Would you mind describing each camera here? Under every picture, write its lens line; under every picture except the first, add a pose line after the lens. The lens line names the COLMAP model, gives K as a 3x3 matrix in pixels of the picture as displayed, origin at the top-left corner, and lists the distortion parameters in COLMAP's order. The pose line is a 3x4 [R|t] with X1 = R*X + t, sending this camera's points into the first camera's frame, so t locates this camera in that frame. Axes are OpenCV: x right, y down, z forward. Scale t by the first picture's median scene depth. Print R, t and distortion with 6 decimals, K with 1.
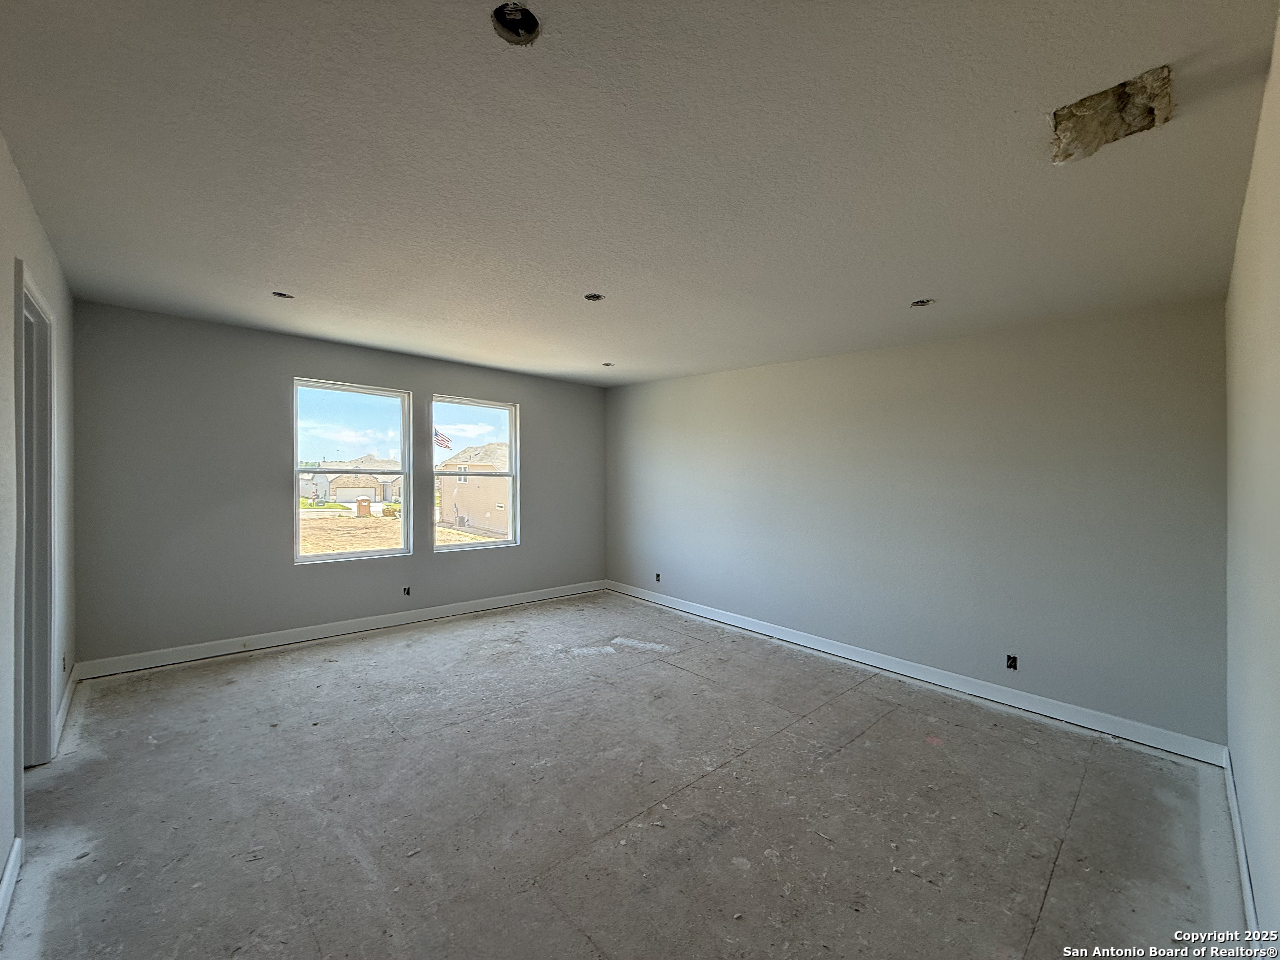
lens RADIAL K [[525.6, 0, 645.0], [0, 525.6, 472.6], [0, 0, 1]] dist [0.000251, -0.000002]
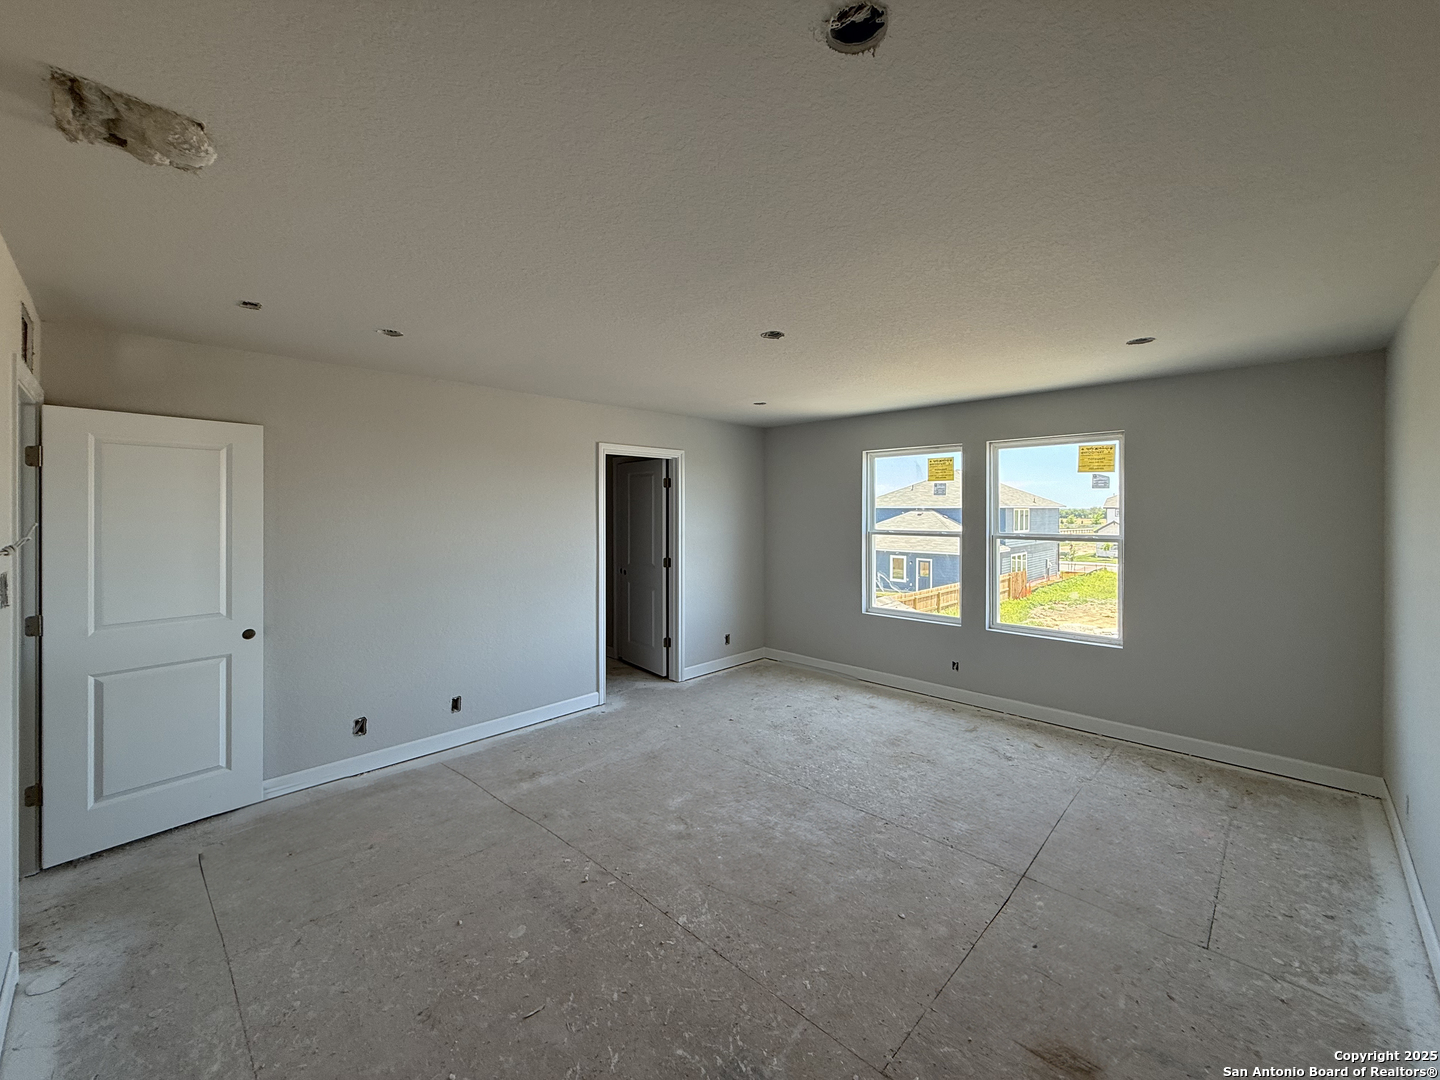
lens RADIAL K [[591.2, 0, 720.8], [0, 591.2, 517.9], [0, 0, 1]] dist [0.000251, -0.000002]
pose [[0.030565, -0.014003, -0.999435, 0.729412], [-0.000021, 0.999902, -0.014010, -0.020233], [0.999533, 0.000449, 0.030562, 0.736077]]
